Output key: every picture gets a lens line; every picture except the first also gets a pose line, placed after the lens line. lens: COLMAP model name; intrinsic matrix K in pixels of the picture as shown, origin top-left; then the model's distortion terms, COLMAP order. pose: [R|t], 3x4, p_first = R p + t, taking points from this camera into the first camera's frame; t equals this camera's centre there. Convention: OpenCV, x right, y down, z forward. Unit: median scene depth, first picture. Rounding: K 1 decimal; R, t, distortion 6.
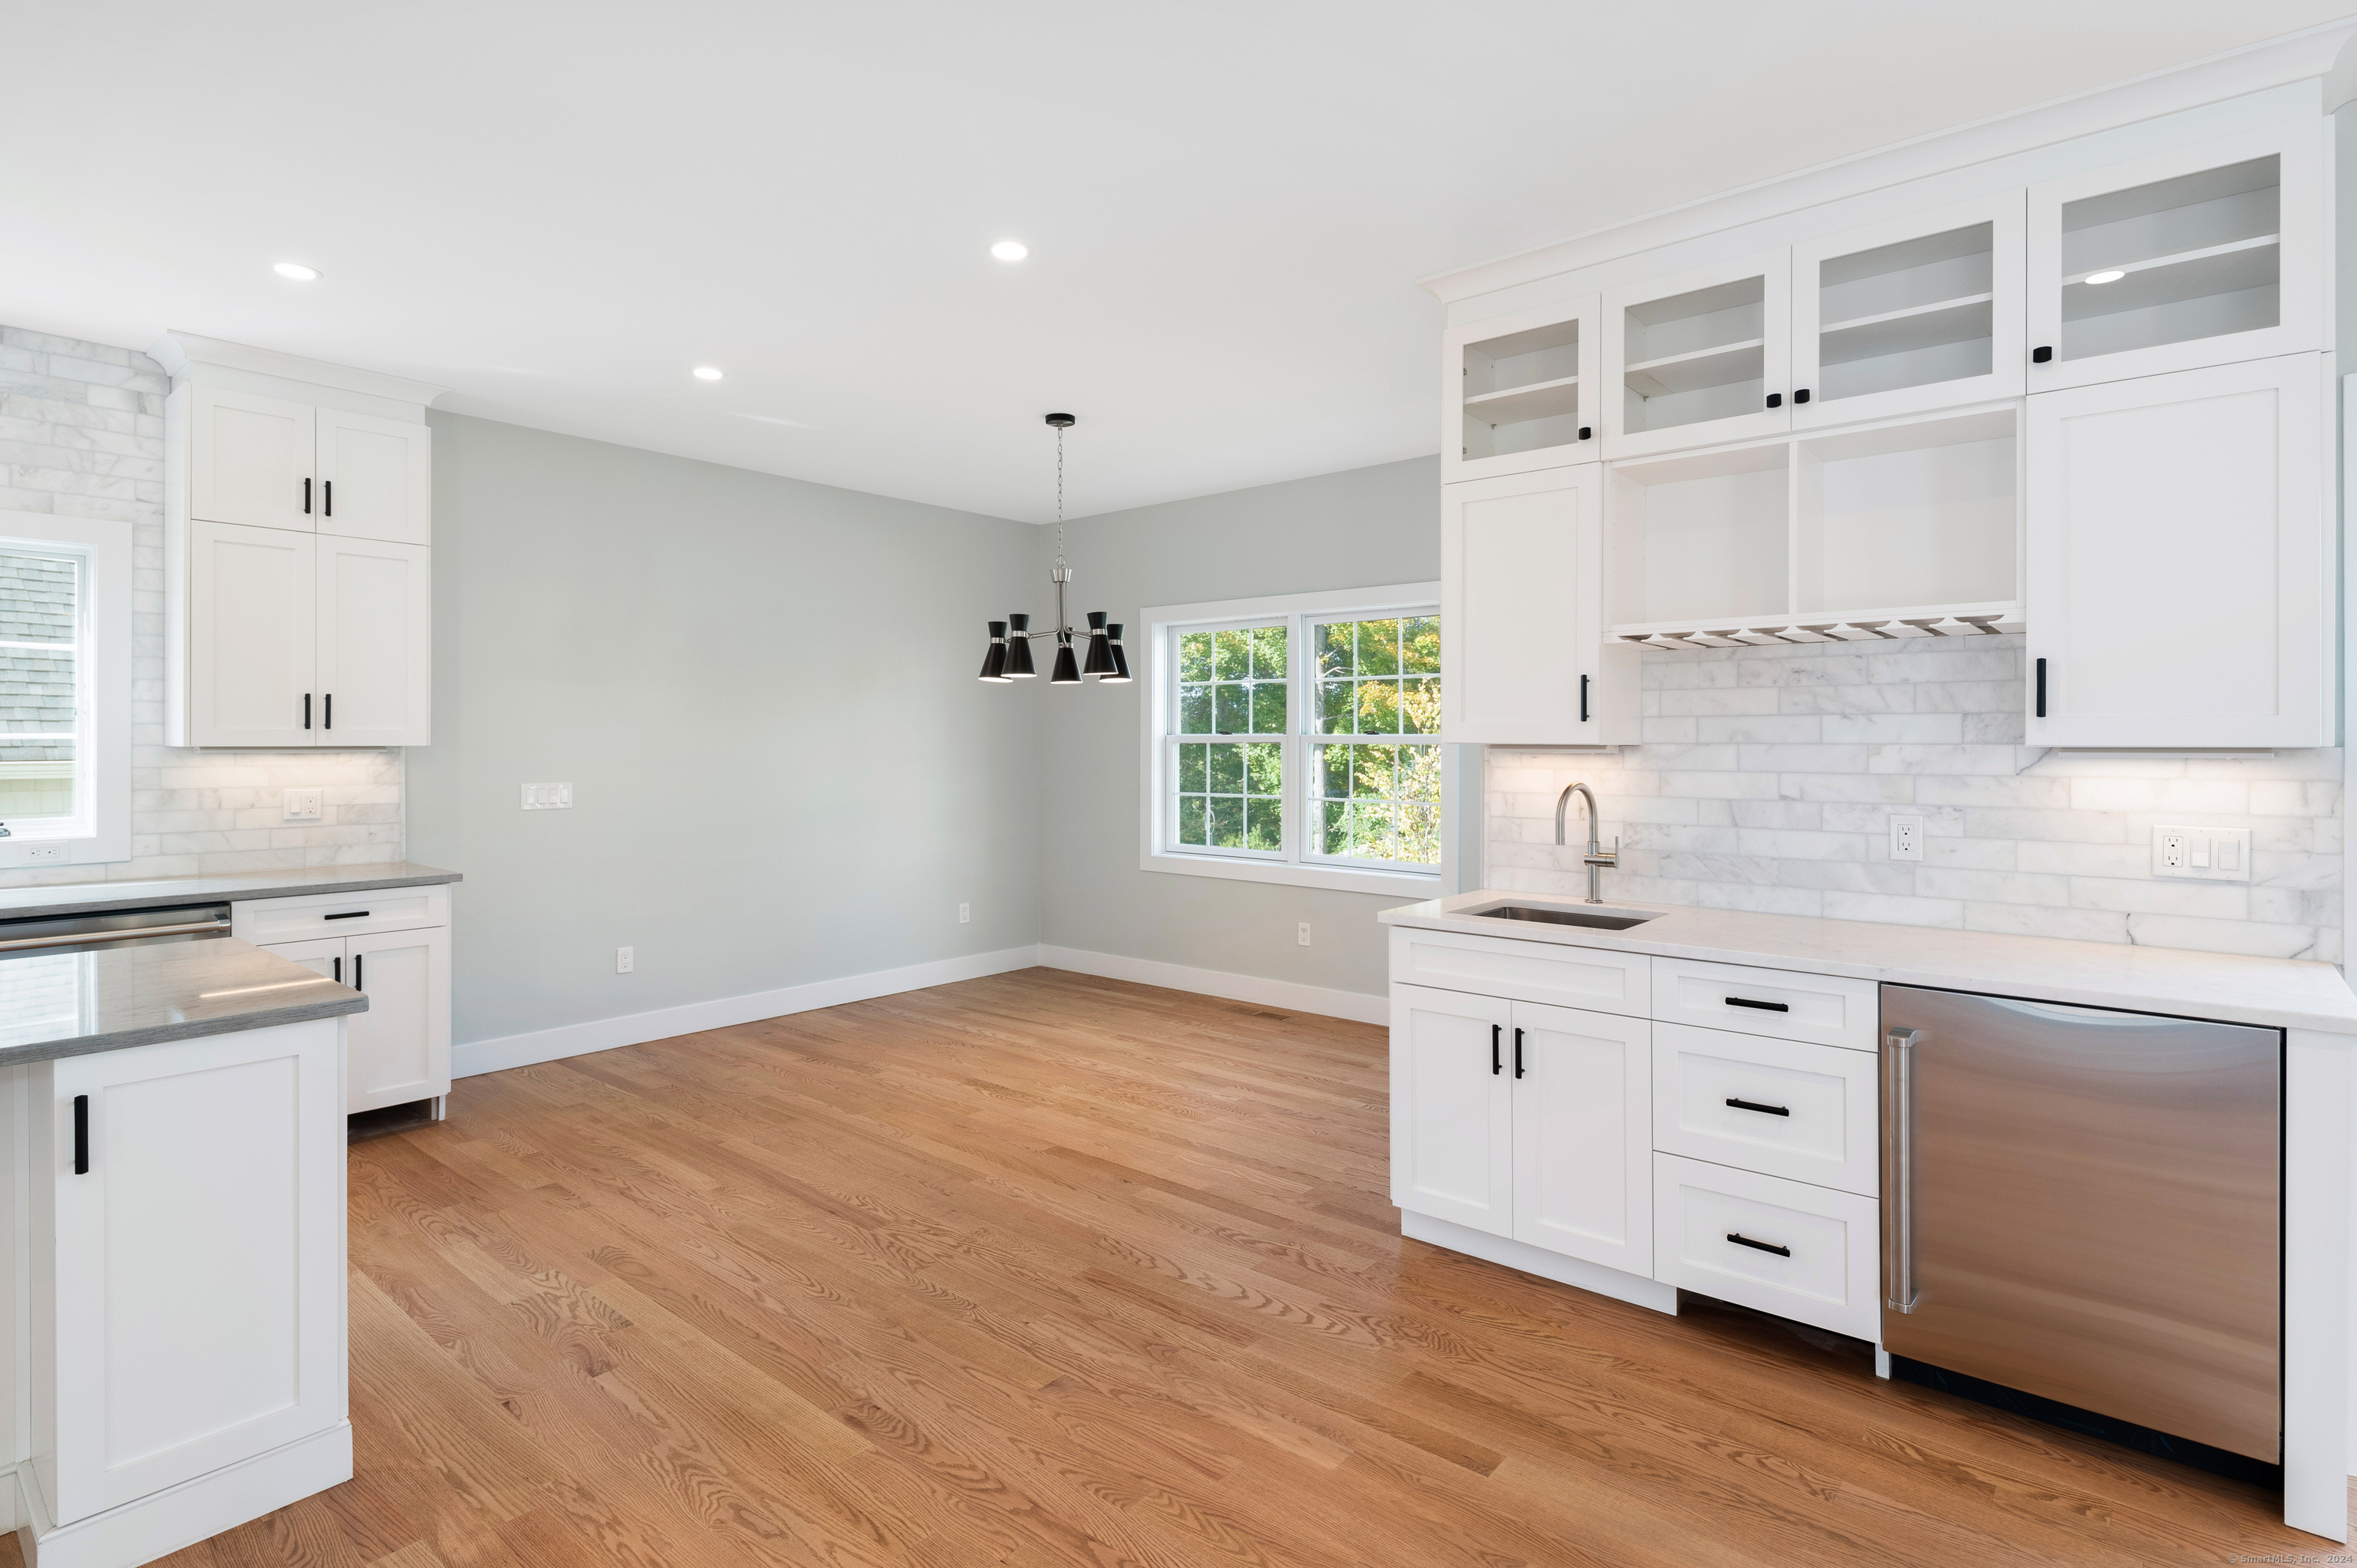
lens RADIAL K [[1145.3, 0, 1191.4], [0, 1145.3, 738.9], [0, 0, 1]] dist [-0.002473, -0.001827]
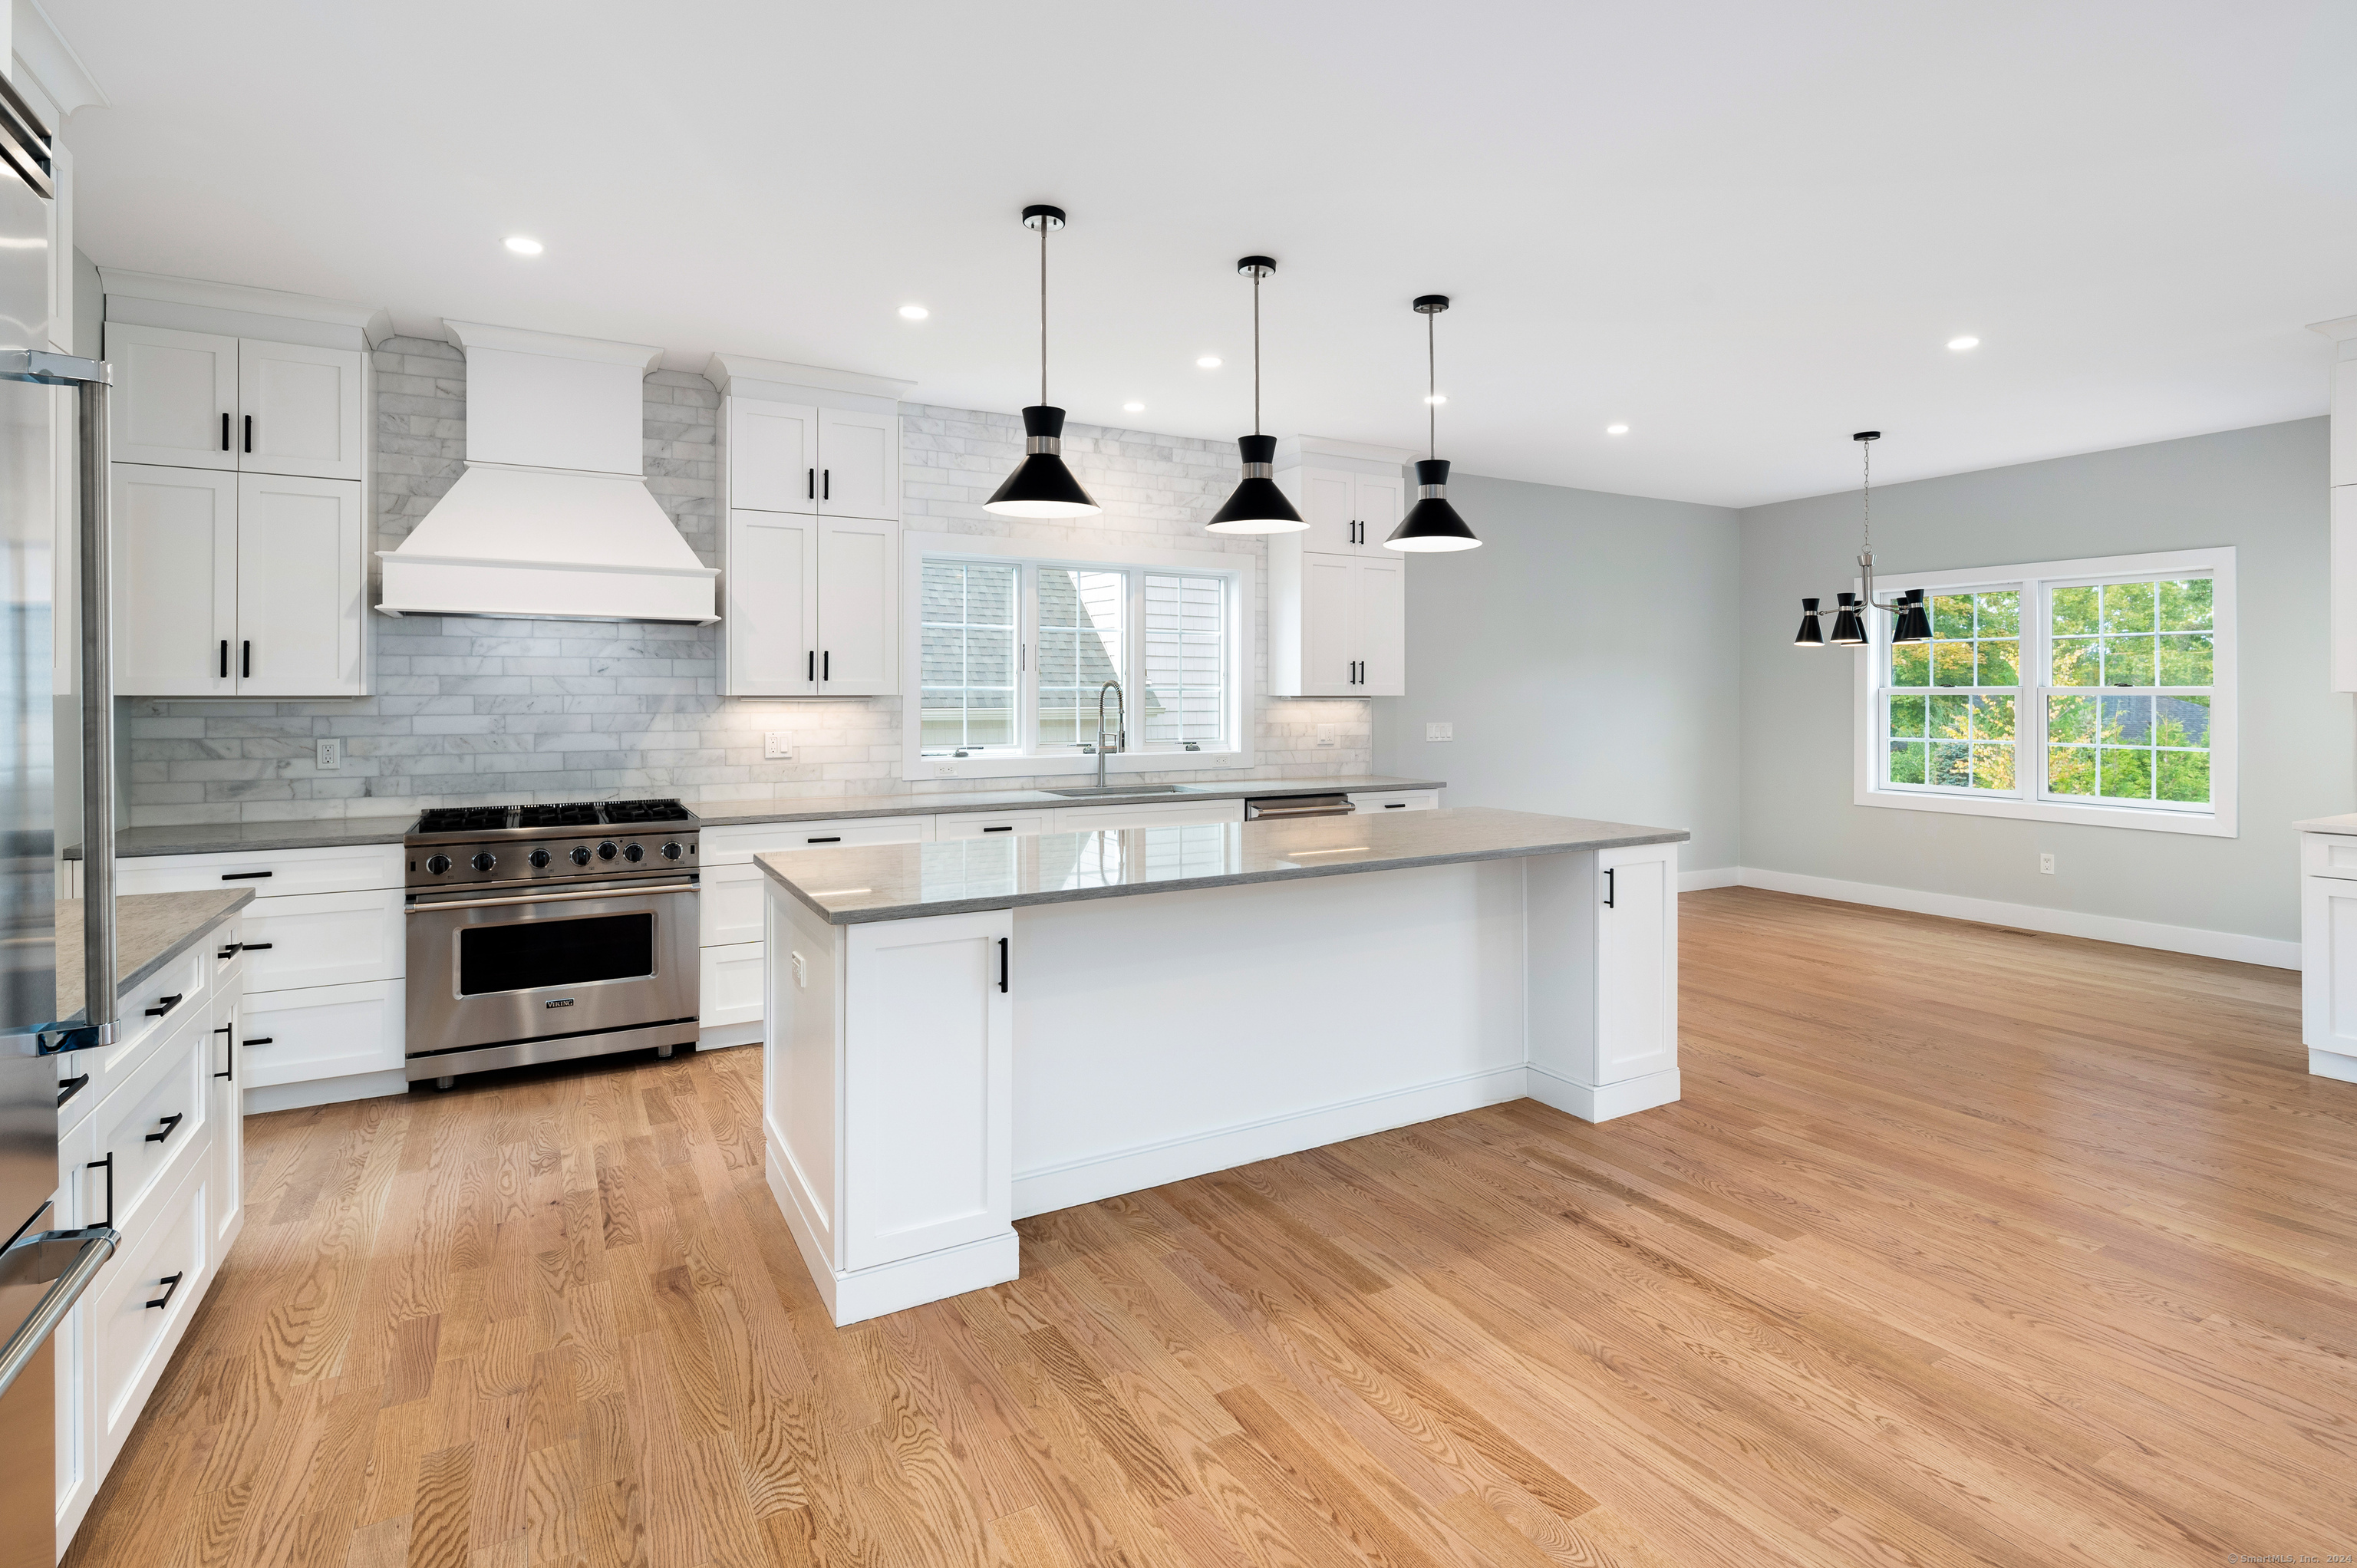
lens RADIAL K [[1161.8, 0, 1175.6], [0, 1161.8, 698.8], [0, 0, 1]] dist [0.004191, -0.006281]
pose [[0.940433, 0.001336, -0.339977, -0.460260], [0.000529, 0.999985, 0.005394, 0.001971], [0.339979, -0.005252, 0.940418, -0.532607]]
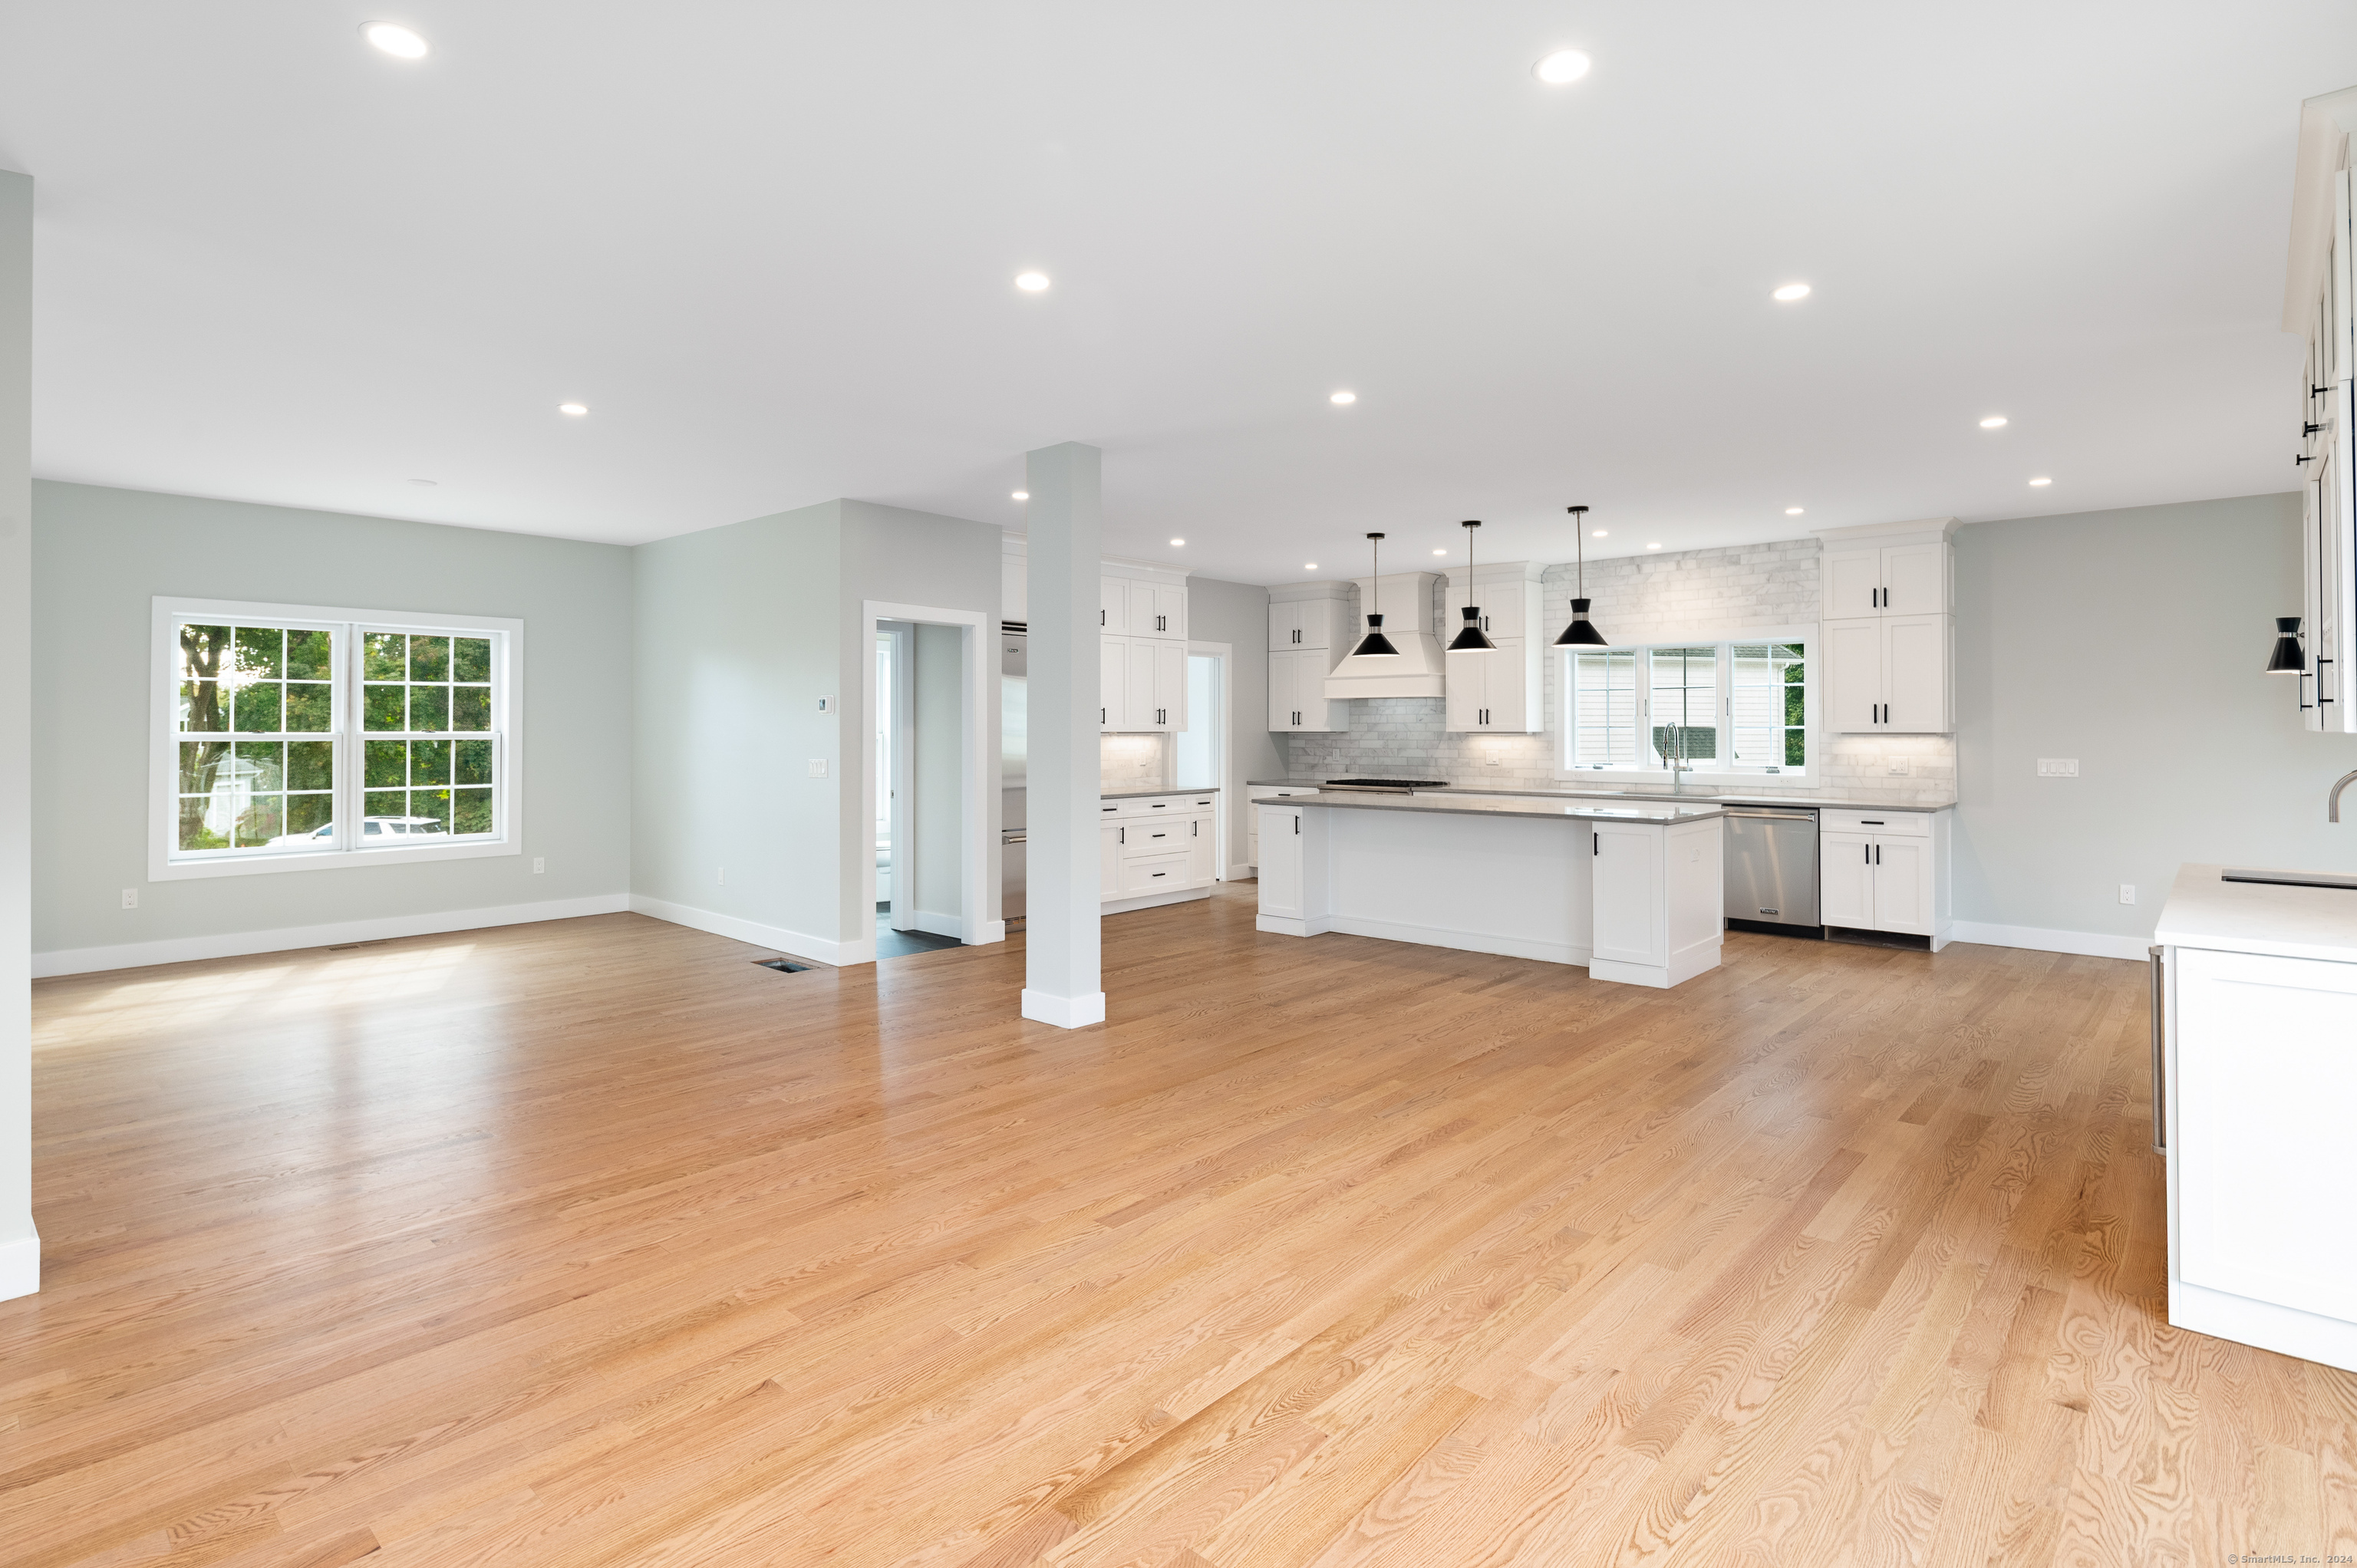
lens RADIAL K [[1161.8, 0, 1175.6], [0, 1161.8, 698.8], [0, 0, 1]] dist [0.004191, -0.006281]
pose [[-0.042797, -0.025999, -0.998745, 1.139569], [0.002953, 0.999654, -0.026149, -0.002321], [0.999079, -0.004068, -0.042705, -0.055374]]
